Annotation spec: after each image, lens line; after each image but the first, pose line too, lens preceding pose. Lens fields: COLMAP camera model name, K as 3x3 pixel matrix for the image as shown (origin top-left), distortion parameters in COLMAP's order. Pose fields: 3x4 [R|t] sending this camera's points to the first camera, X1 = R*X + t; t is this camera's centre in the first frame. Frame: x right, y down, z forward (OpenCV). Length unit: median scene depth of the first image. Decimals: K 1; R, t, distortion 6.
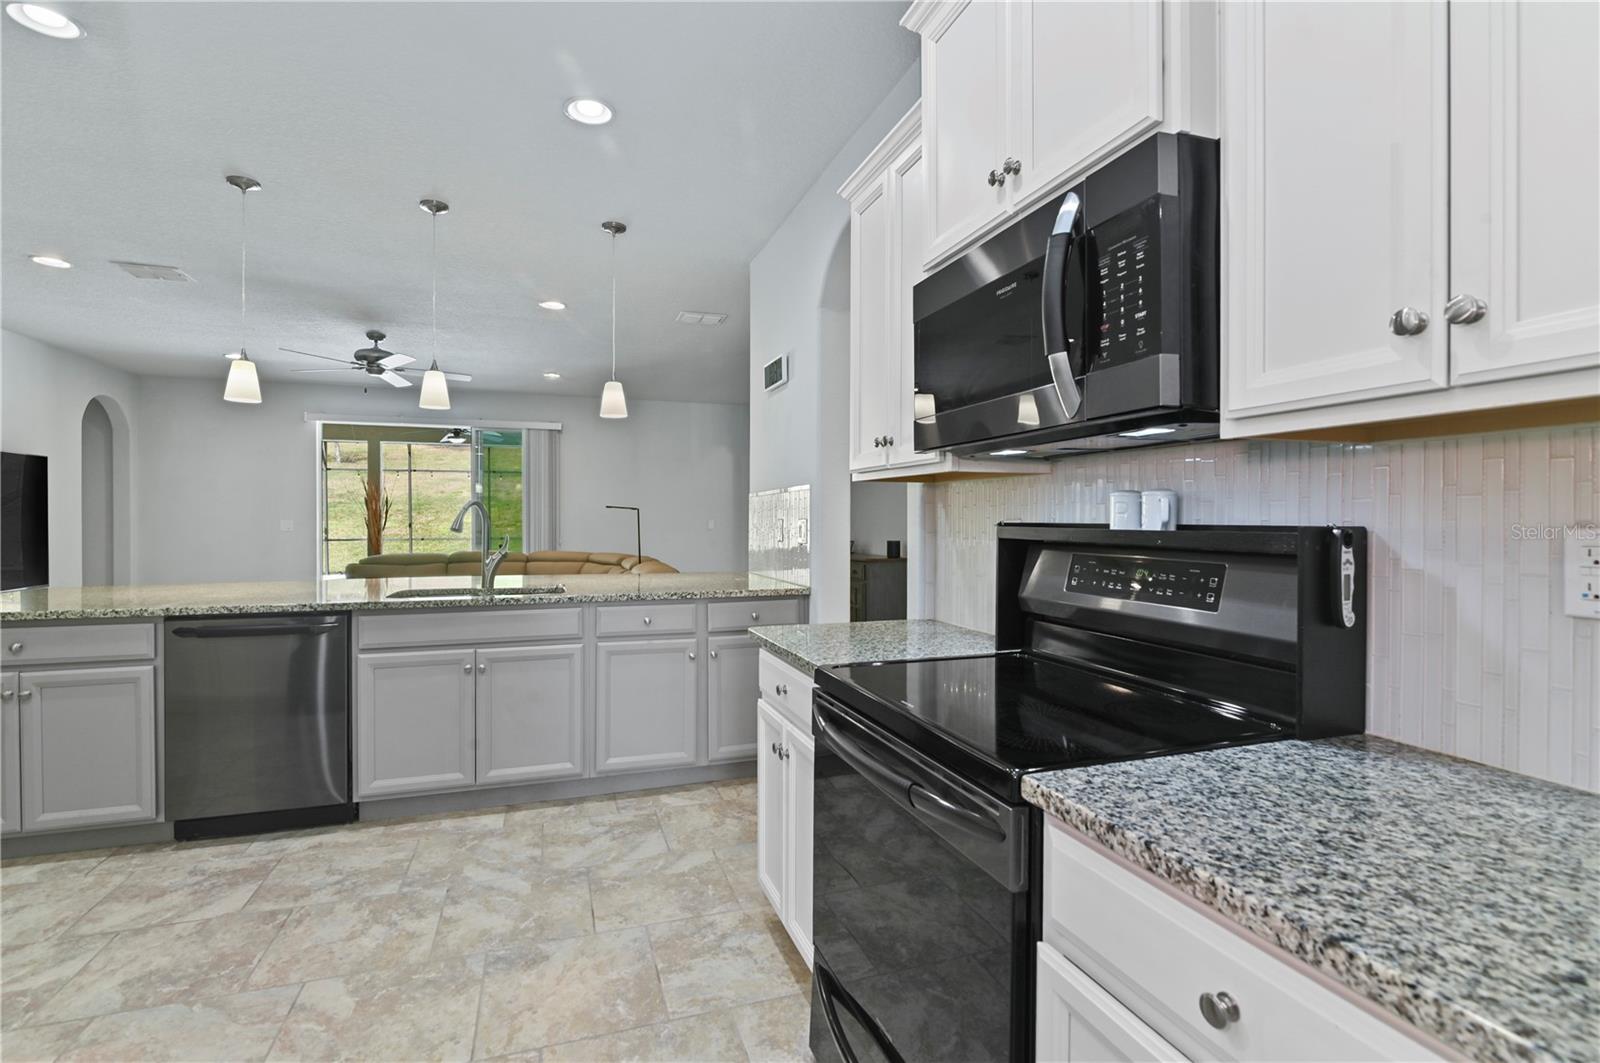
lens RADIAL K [[748.2, 0, 800.7], [0, 748.2, 523.0], [0, 0, 1]] dist [-0.000950, -0.000043]
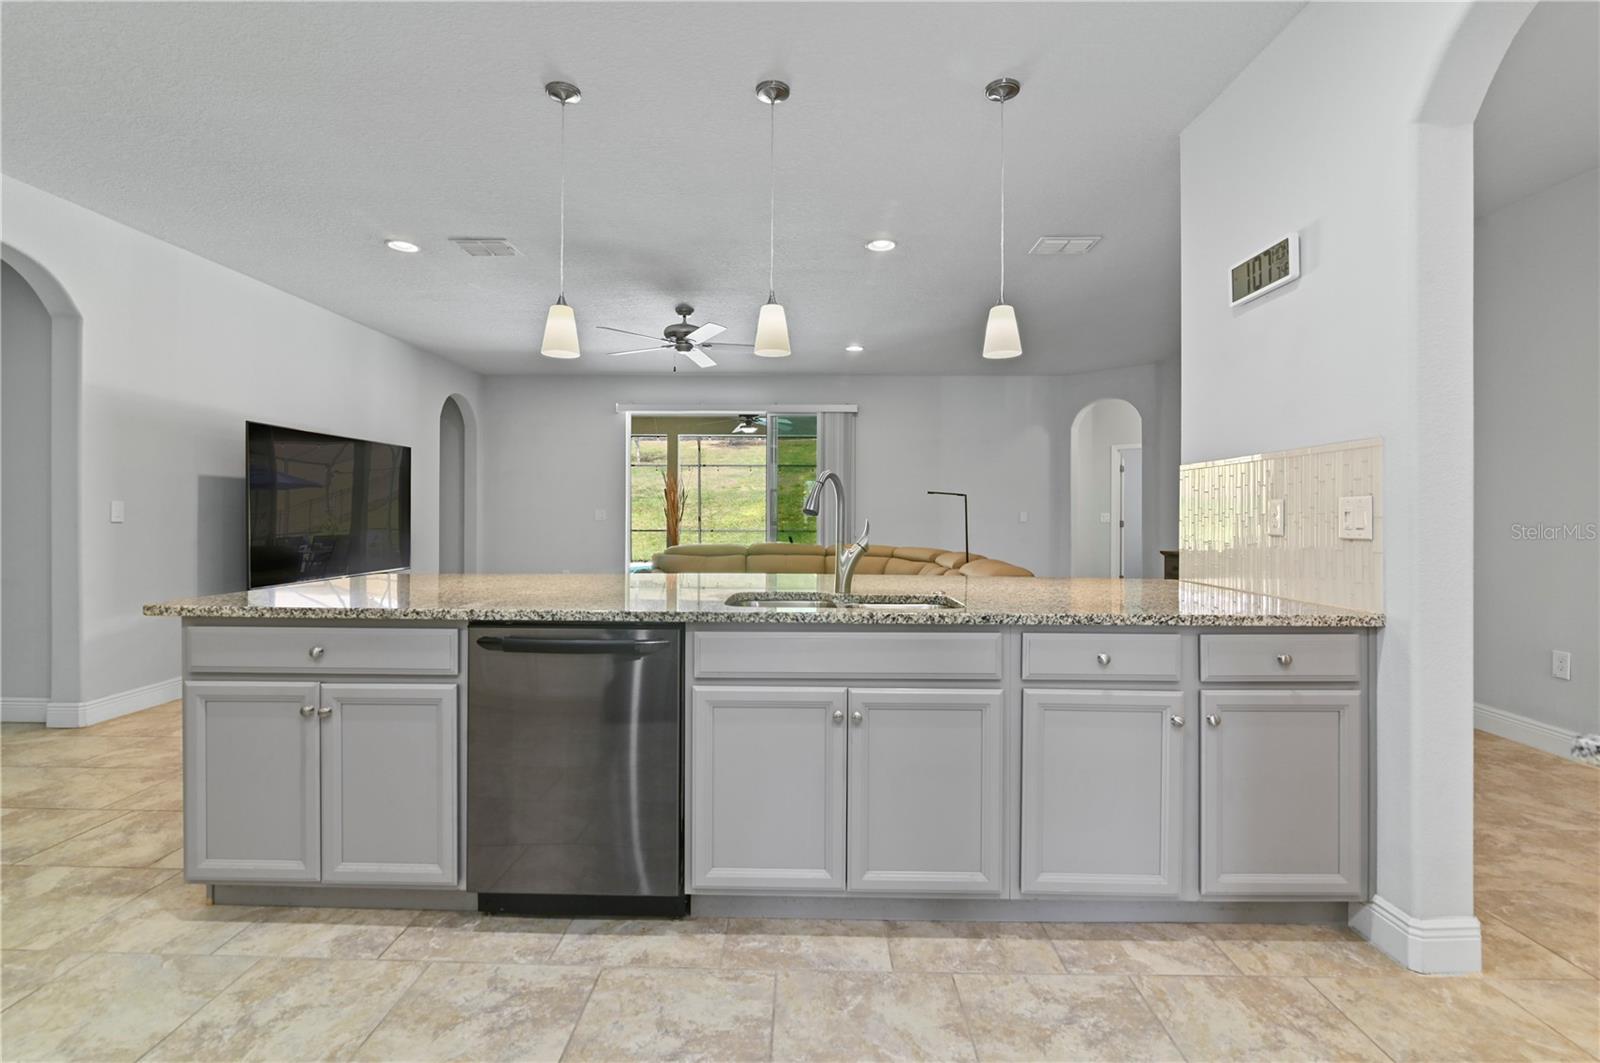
lens RADIAL K [[752.6, 0, 806.7], [0, 752.6, 517.8], [0, 0, 1]] dist [-0.001308, -0.000103]
pose [[0.945390, 0.006632, -0.325873, -0.237630], [-0.007142, 0.999974, -0.000369, 0.015966], [0.325863, 0.002676, 0.945413, 0.332433]]
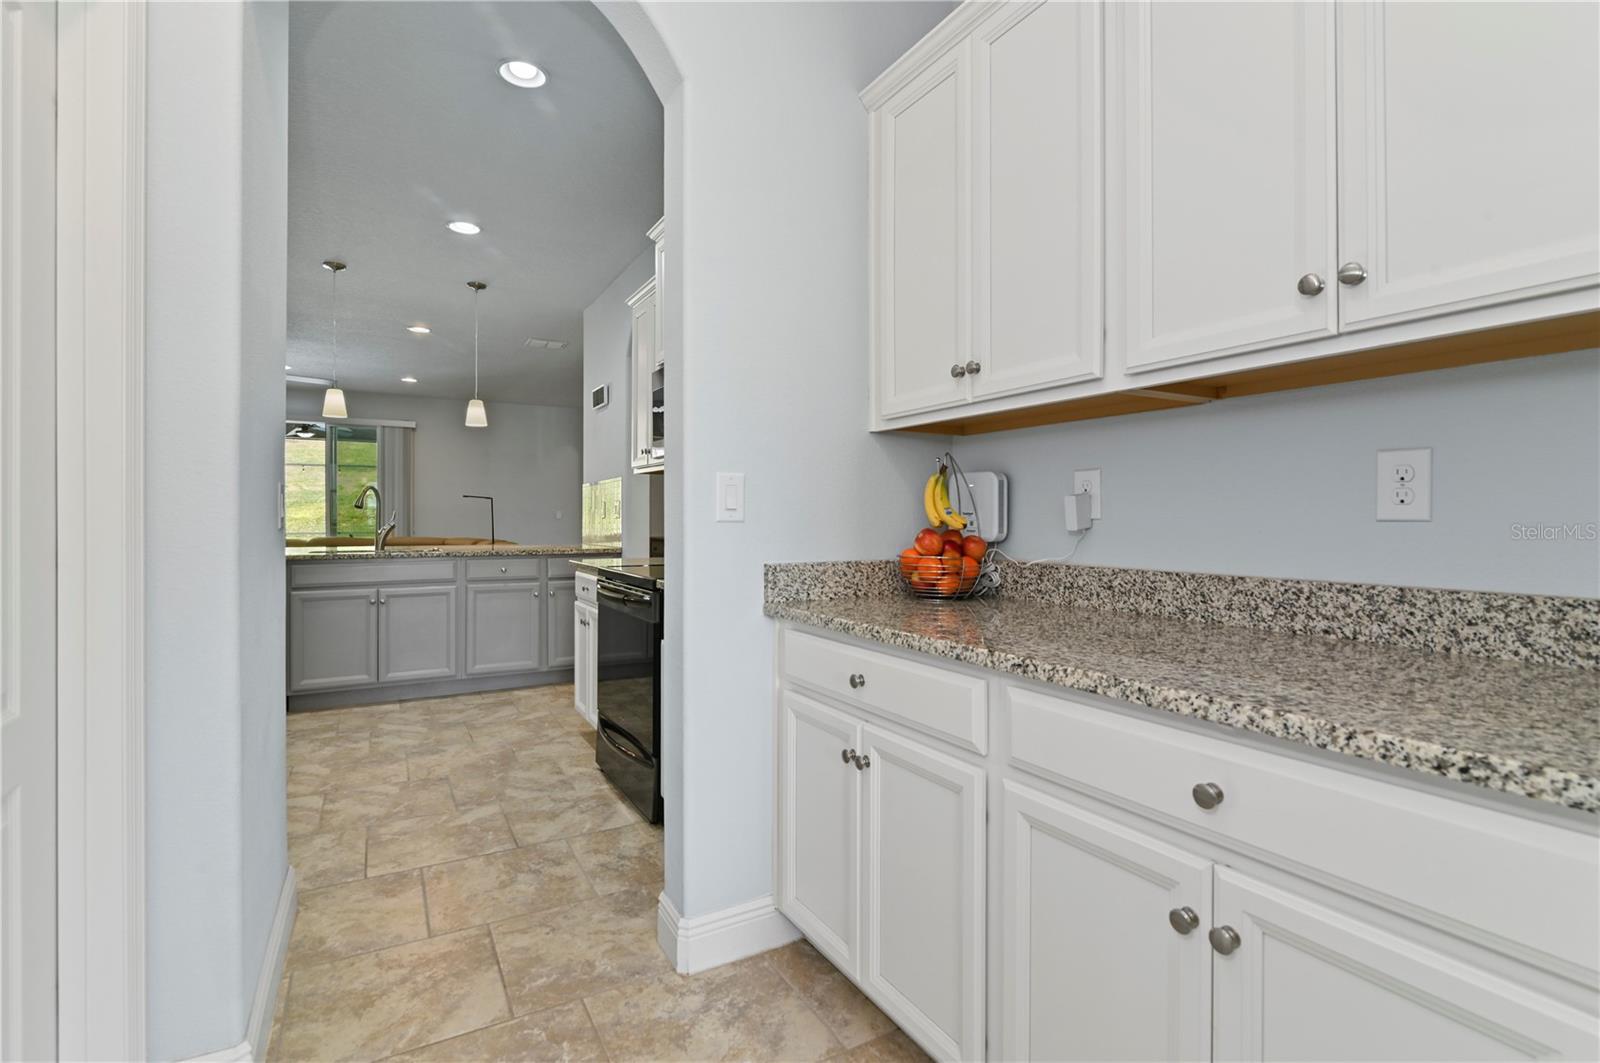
lens RADIAL K [[748.2, 0, 800.7], [0, 748.2, 523.0], [0, 0, 1]] dist [-0.000950, -0.000043]
pose [[0.982791, 0.000480, 0.184718, 0.094009], [-0.000687, 0.999999, 0.001057, 0.038549], [-0.184718, -0.001166, 0.982791, -0.539080]]
